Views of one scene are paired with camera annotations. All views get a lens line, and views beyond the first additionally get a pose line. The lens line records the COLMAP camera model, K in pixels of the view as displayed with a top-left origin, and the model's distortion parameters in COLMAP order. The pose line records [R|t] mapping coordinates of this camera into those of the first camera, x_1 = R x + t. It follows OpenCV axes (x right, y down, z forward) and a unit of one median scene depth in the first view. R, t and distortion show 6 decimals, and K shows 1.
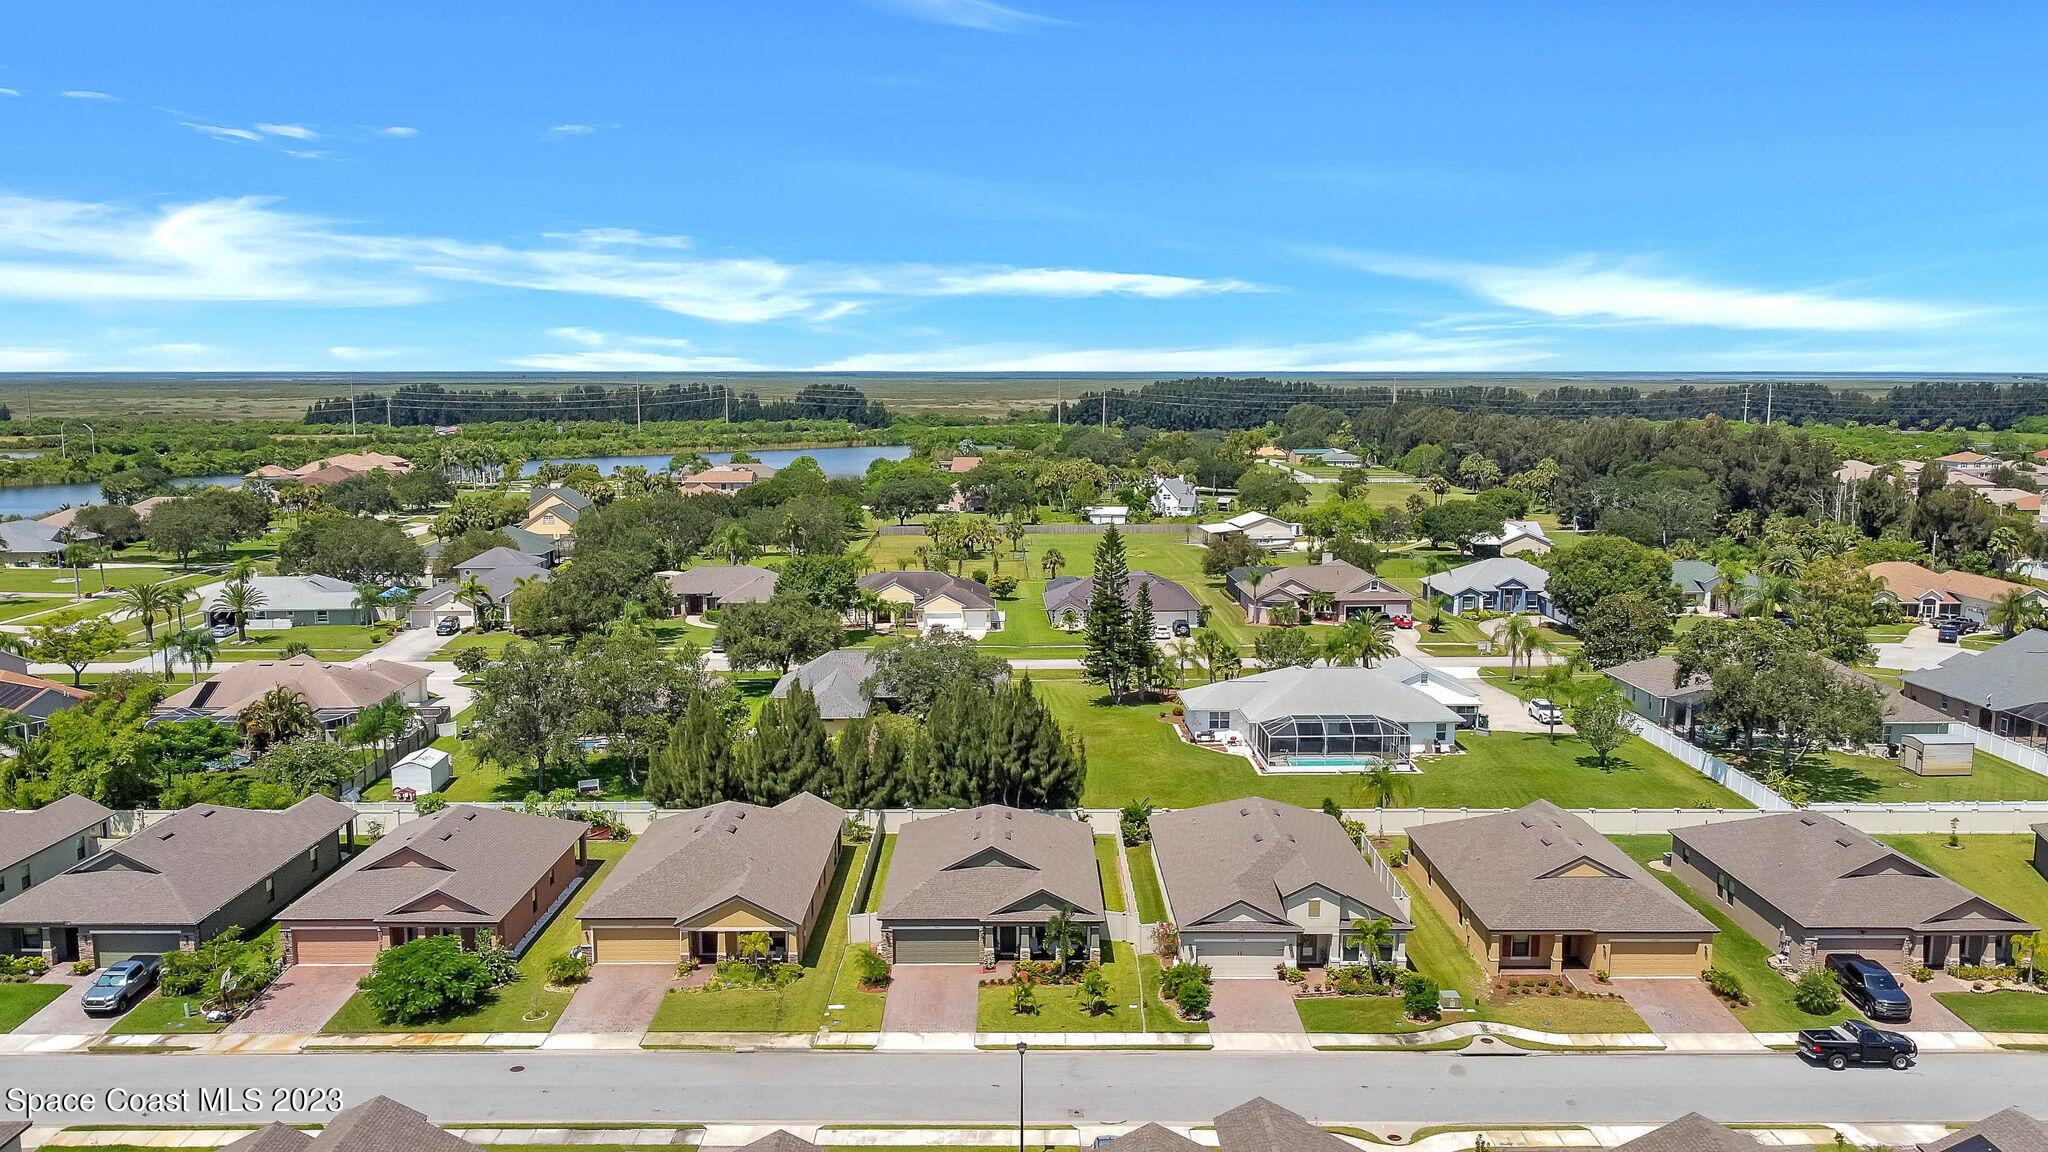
lens RADIAL K [[1564.4, 0, 1024.0], [0, 1564.4, 576.0], [0, 0, 1]] dist [-0.005280, -0.001740]
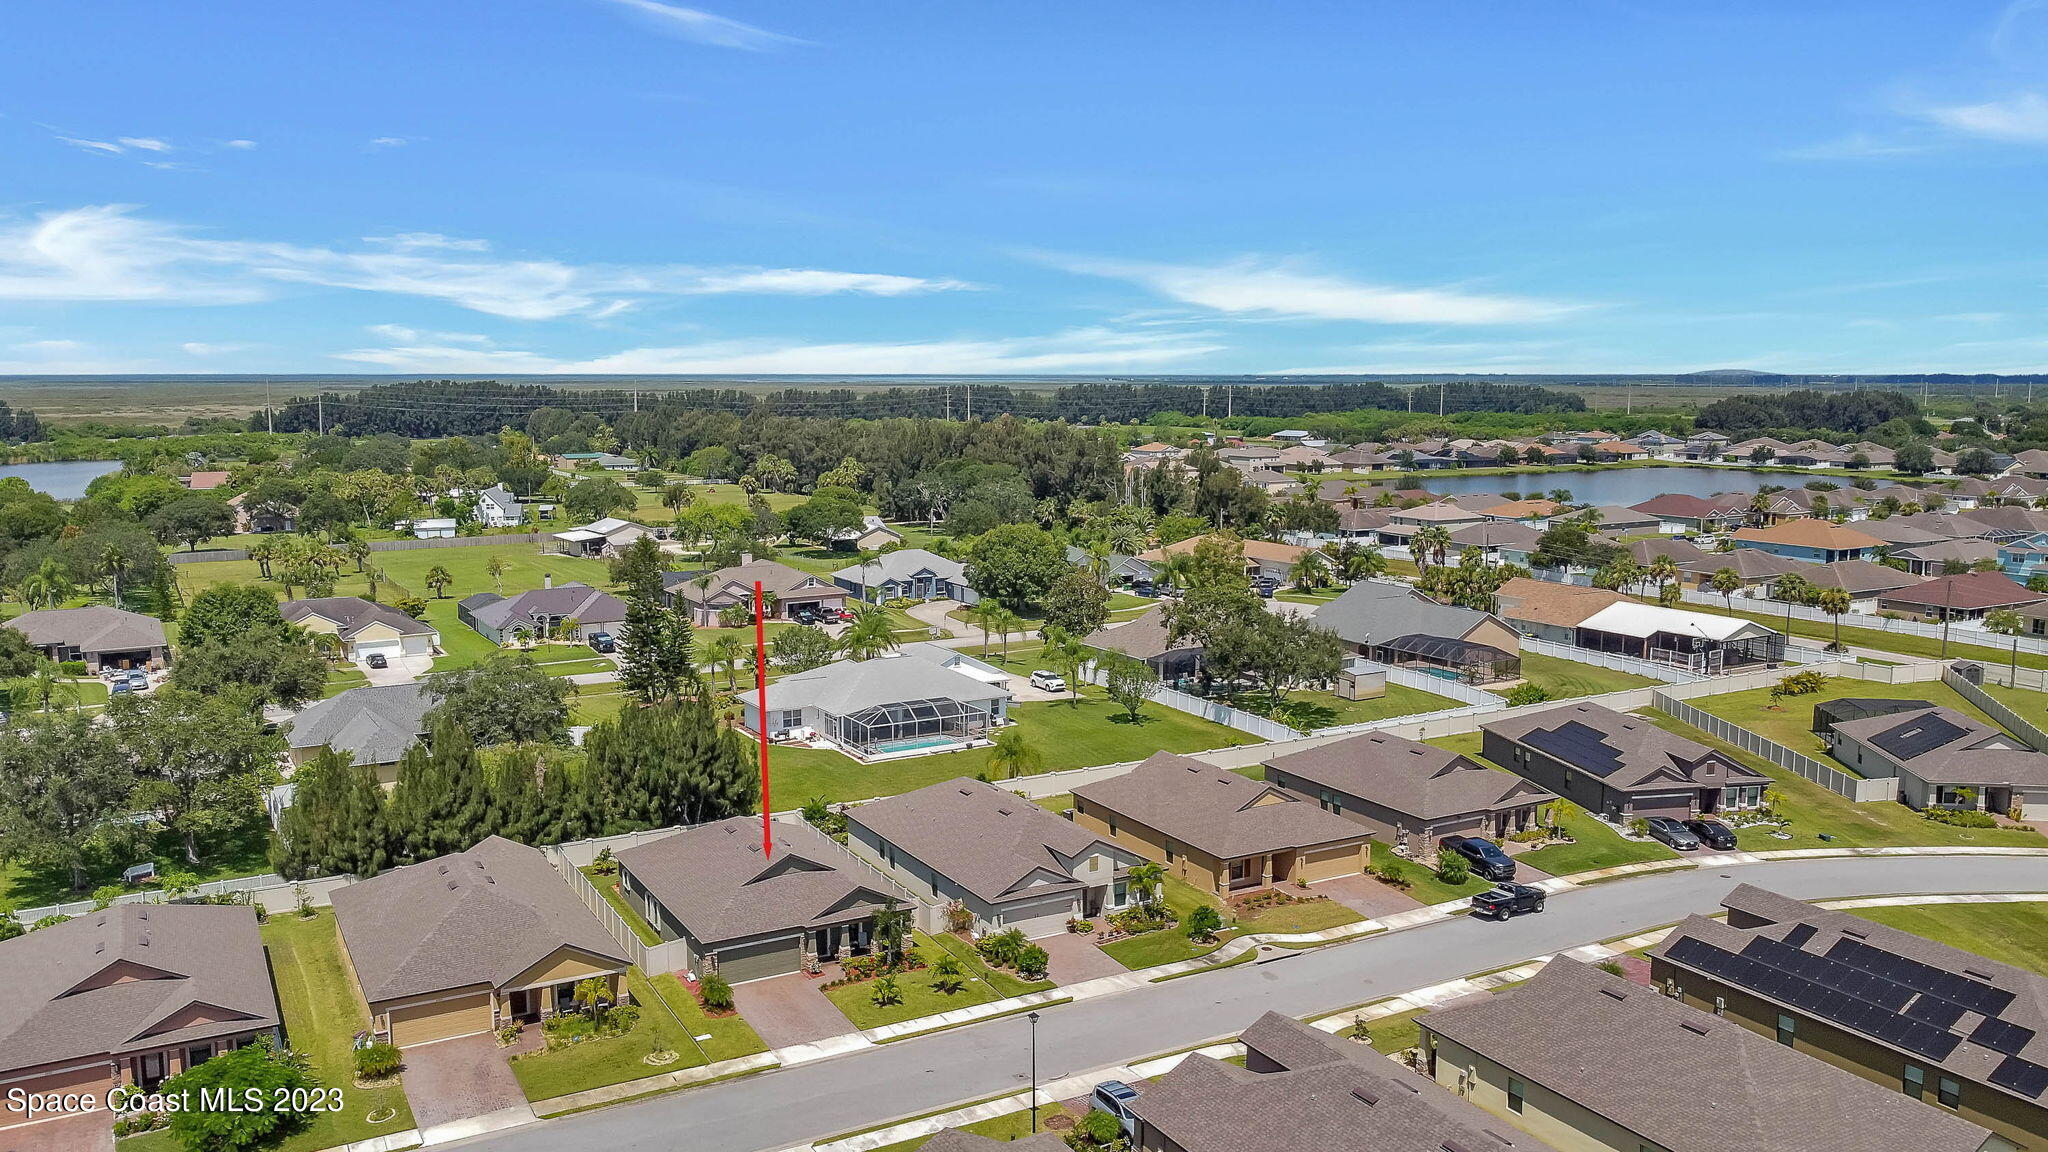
lens RADIAL K [[1556.2, 0, 1024.0], [0, 1556.2, 576.0], [0, 0, 1]] dist [-0.004518, -0.006664]
pose [[0.871712, -0.061870, 0.486096, -0.257877], [0.062306, 0.997940, 0.015285, -0.008025], [-0.486041, 0.016963, 0.873772, 0.035576]]
